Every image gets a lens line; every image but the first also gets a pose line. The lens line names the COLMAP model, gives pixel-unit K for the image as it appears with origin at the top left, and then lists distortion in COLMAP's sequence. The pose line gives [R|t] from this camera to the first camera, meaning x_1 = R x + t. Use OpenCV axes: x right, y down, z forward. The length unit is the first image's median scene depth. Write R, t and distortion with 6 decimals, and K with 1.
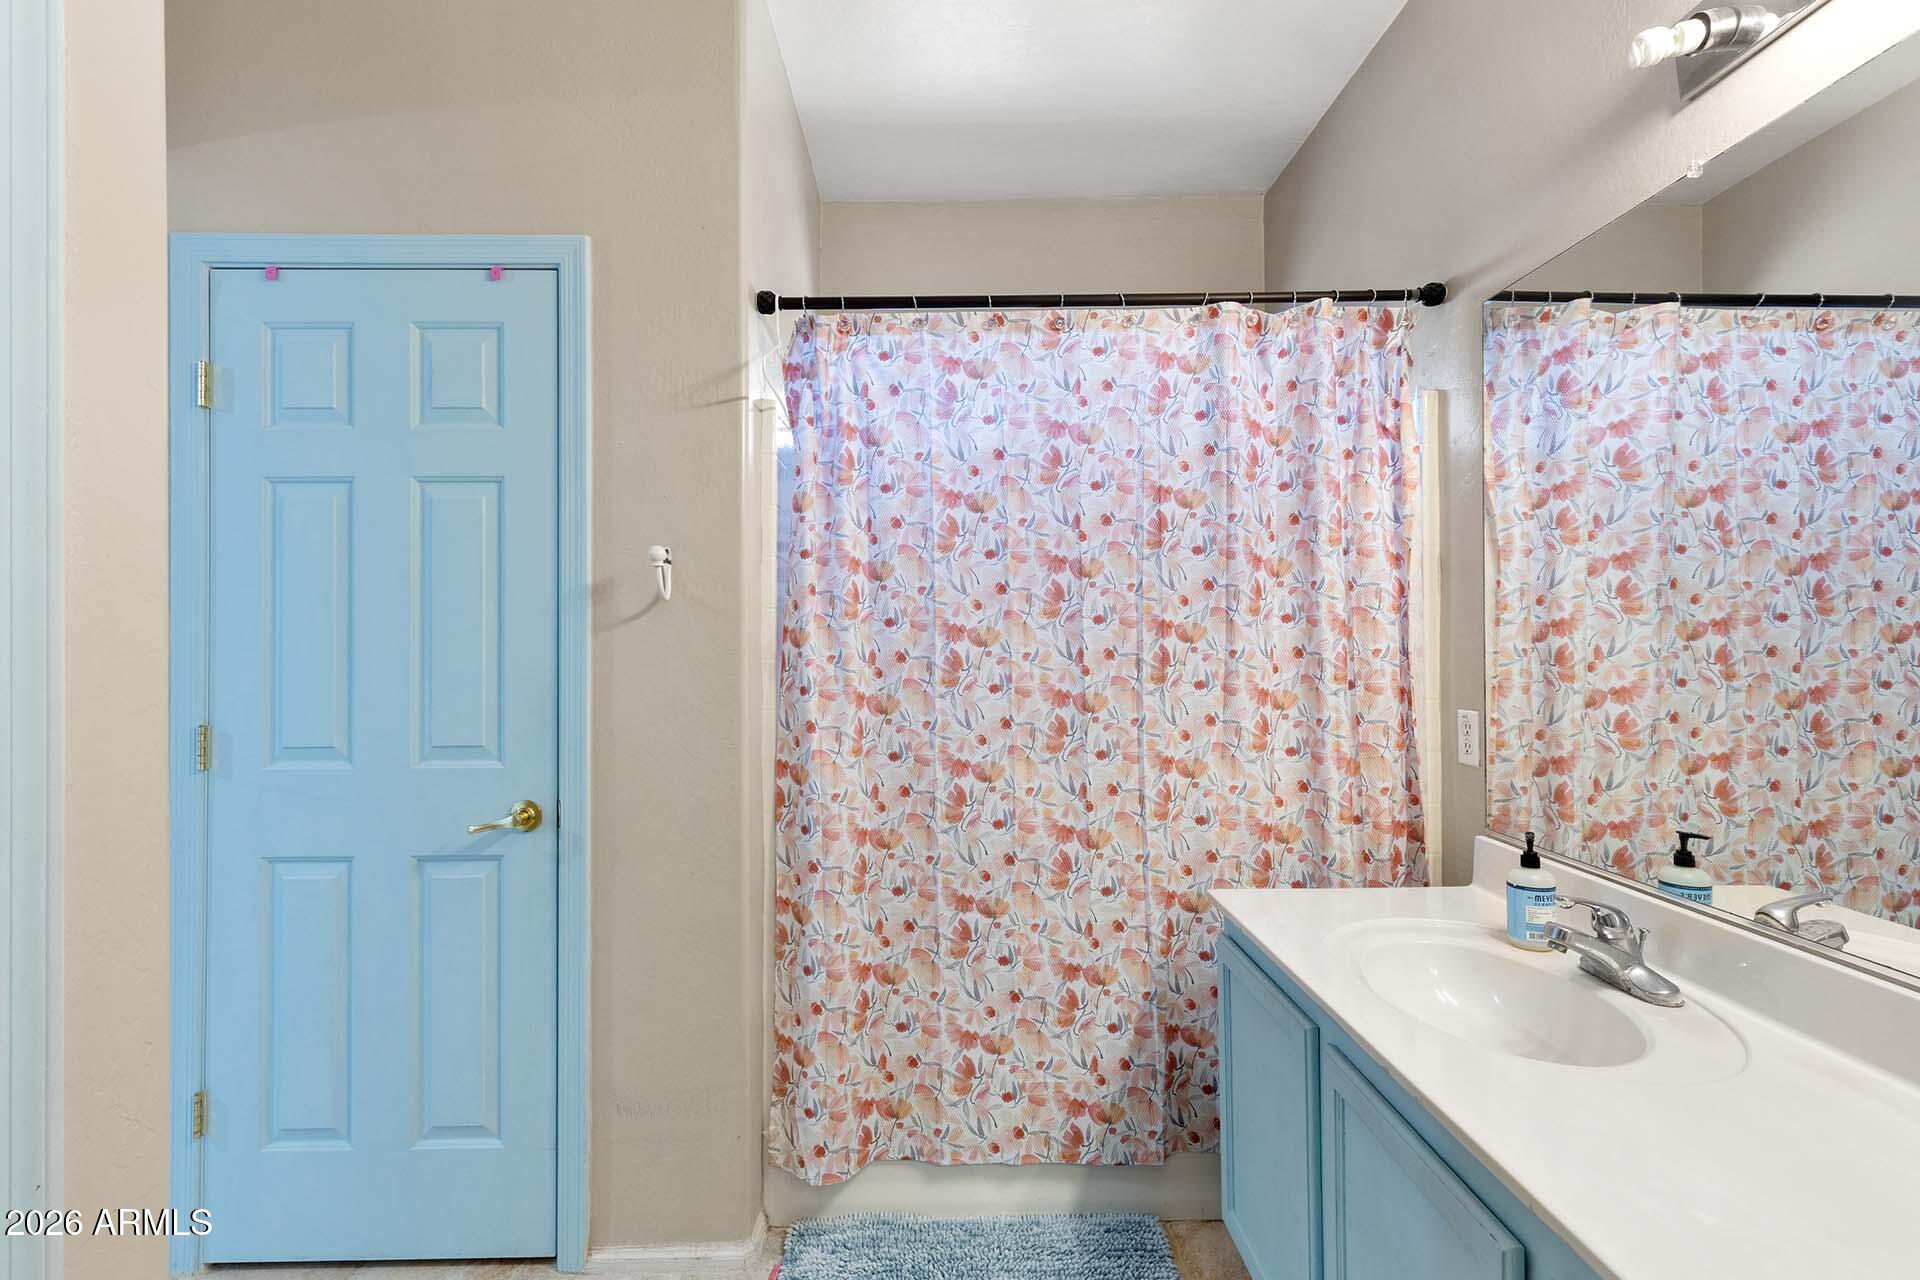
lens RADIAL K [[864.9, 0, 953.3], [0, 864.9, 637.3], [0, 0, 1]] dist [-0.000006, 0.000069]
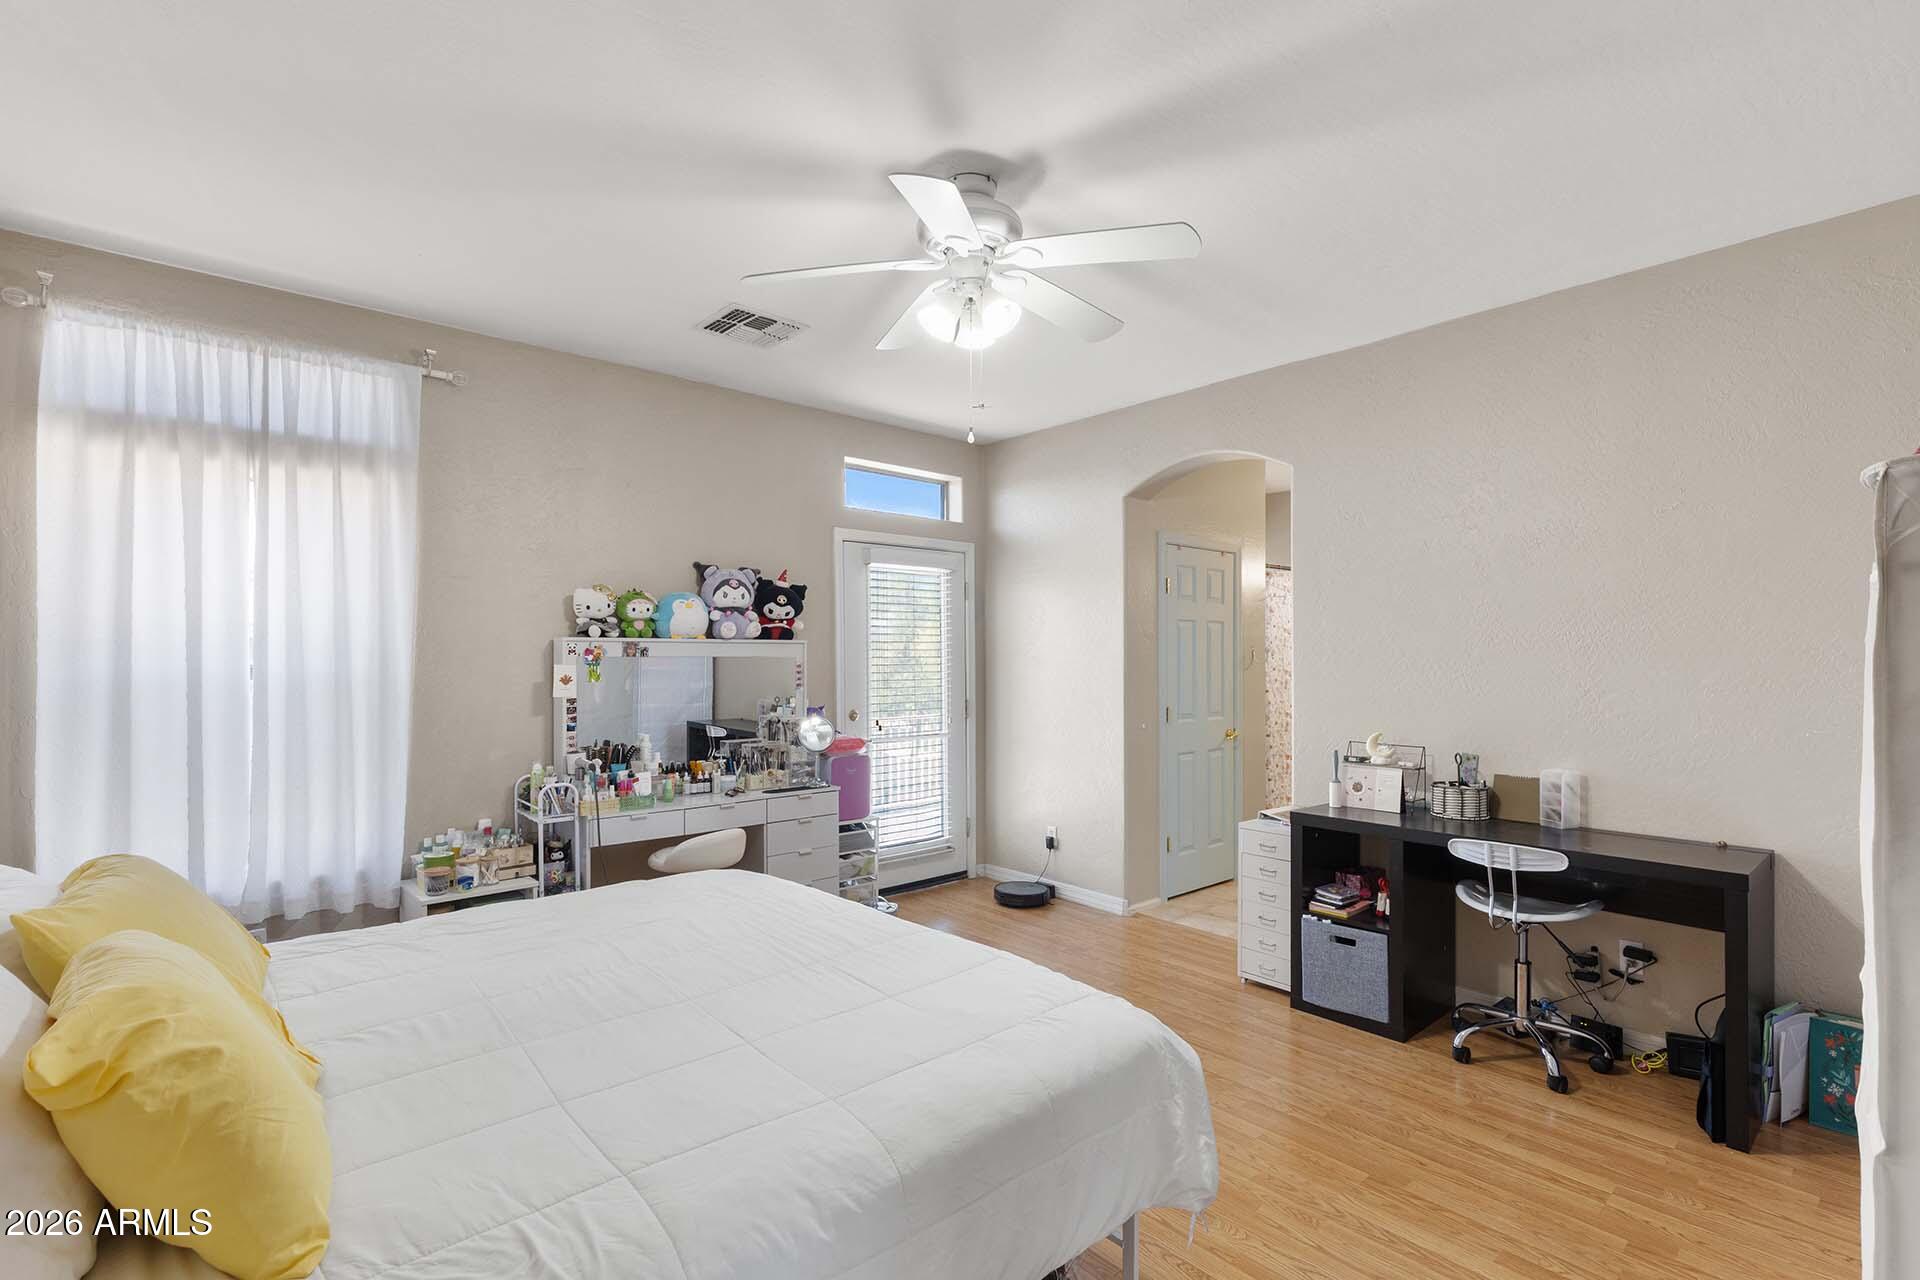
lens RADIAL K [[864.9, 0, 960.1], [0, 864.9, 644.9], [0, 0, 1]] dist [-0.000006, 0.000069]
pose [[0.760308, 0.015863, 0.649369, -2.933633], [-0.007603, 0.999851, -0.015522, -0.046798], [-0.649518, 0.006864, 0.760315, -0.638368]]
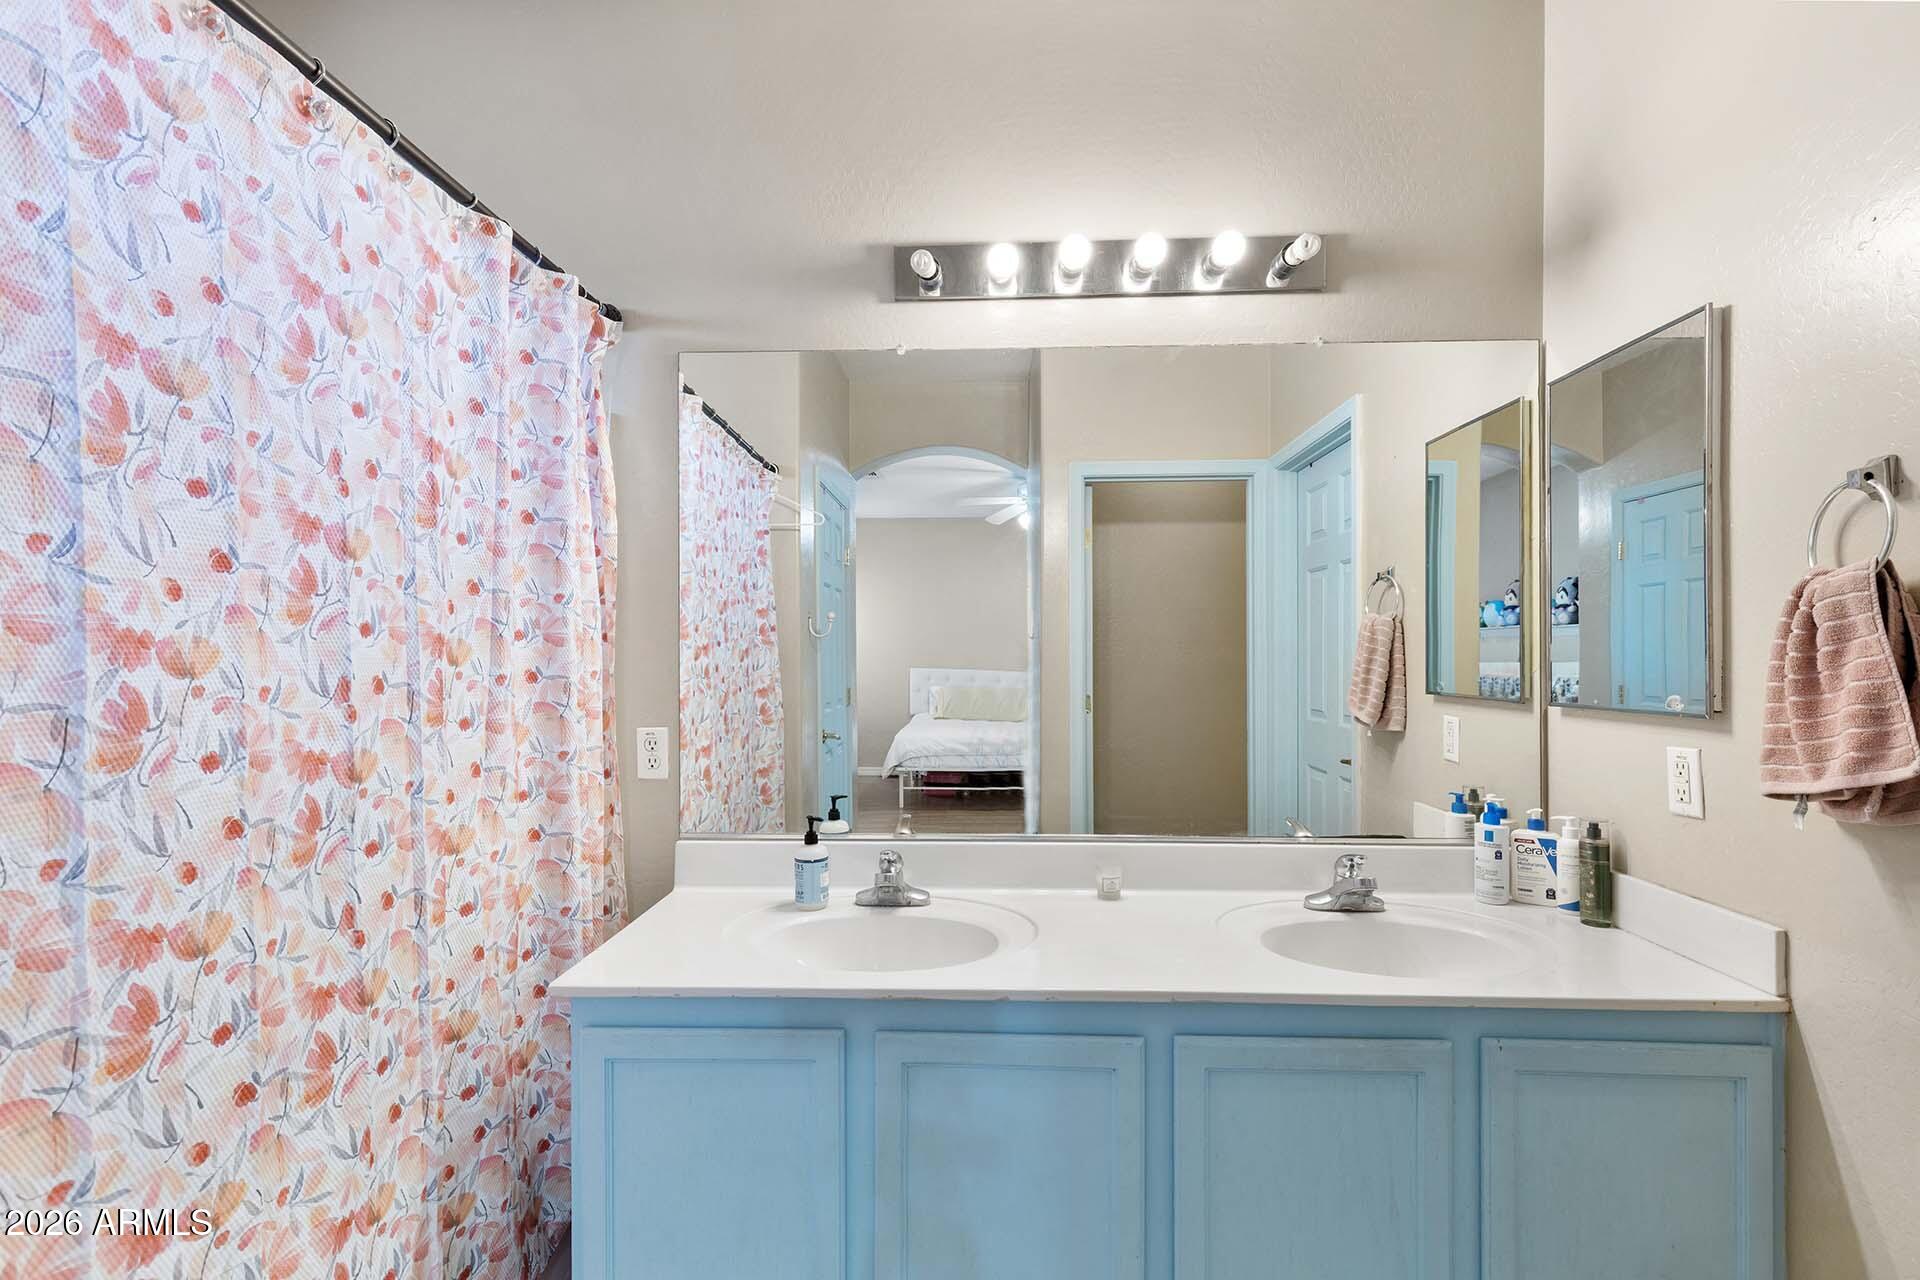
lens RADIAL K [[864.9, 0, 957.5], [0, 864.9, 649.1], [0, 0, 1]] dist [-0.000006, 0.000069]
pose [[0.046453, 0.011869, 0.998850, -0.425390], [0.001798, 0.999927, -0.011965, 0.001567], [-0.998919, 0.002352, 0.046429, 0.551472]]
